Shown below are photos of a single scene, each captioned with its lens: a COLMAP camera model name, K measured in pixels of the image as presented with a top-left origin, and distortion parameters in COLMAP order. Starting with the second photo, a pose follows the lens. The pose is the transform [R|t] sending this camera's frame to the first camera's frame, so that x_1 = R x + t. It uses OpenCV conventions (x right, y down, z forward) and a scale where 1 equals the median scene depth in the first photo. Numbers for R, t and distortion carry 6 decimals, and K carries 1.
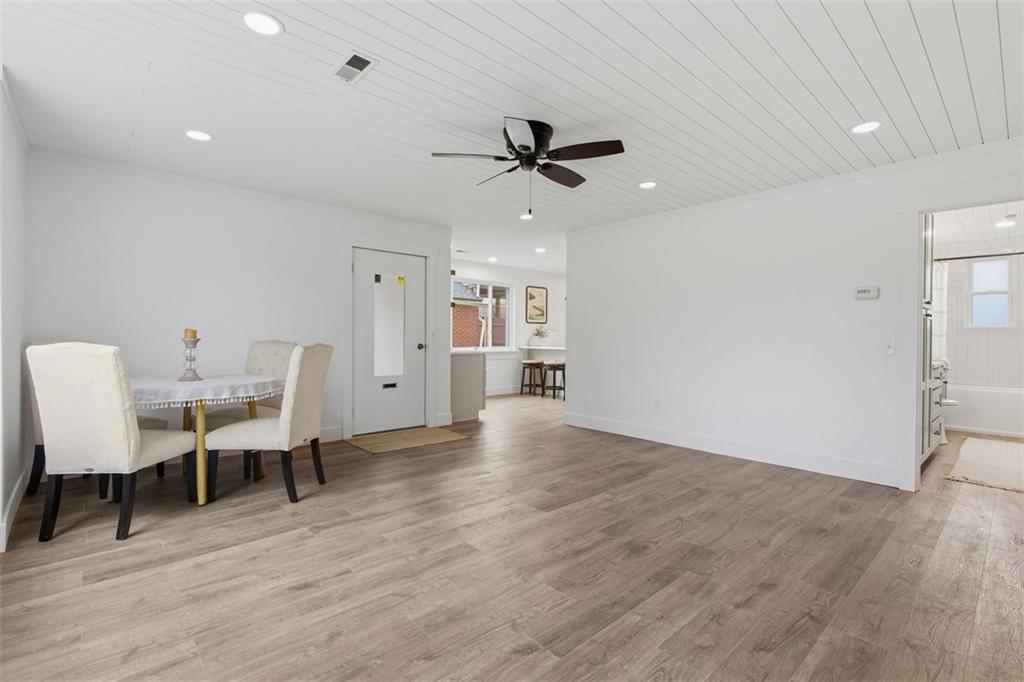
lens RADIAL K [[468.0, 0, 513.8], [0, 468.0, 340.2], [0, 0, 1]] dist [0.005805, 0.000492]
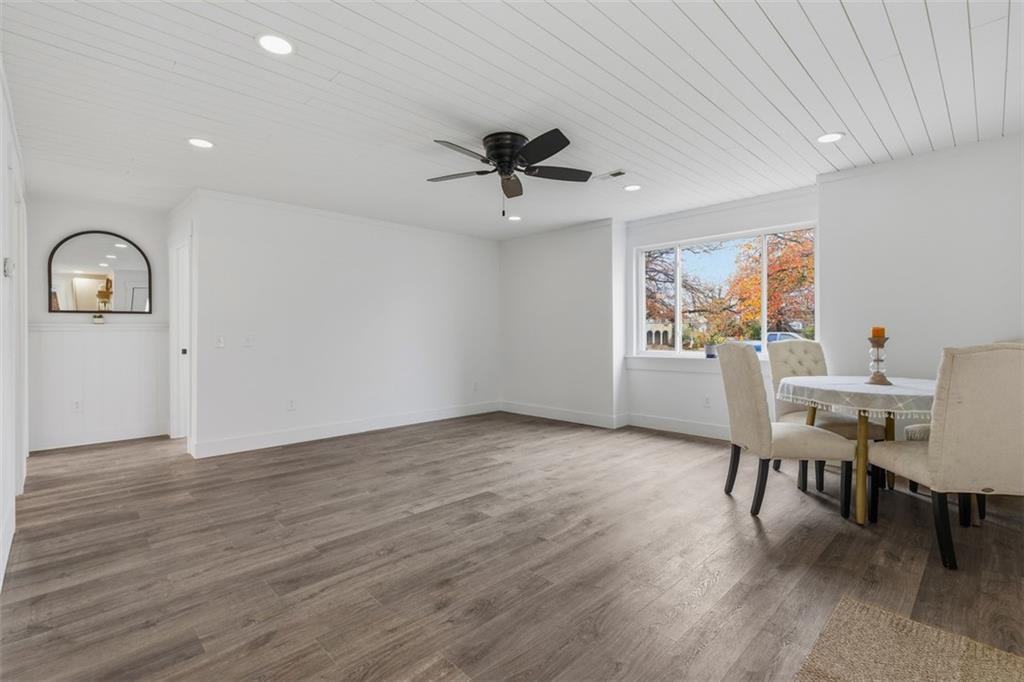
lens RADIAL K [[468.0, 0, 513.1], [0, 468.0, 338.2], [0, 0, 1]] dist [0.005805, 0.000492]
pose [[-0.999461, -0.003917, -0.032606, 0.038239], [-0.004294, 0.999925, 0.011503, -0.007791], [0.032559, 0.011637, -0.999402, 1.663056]]
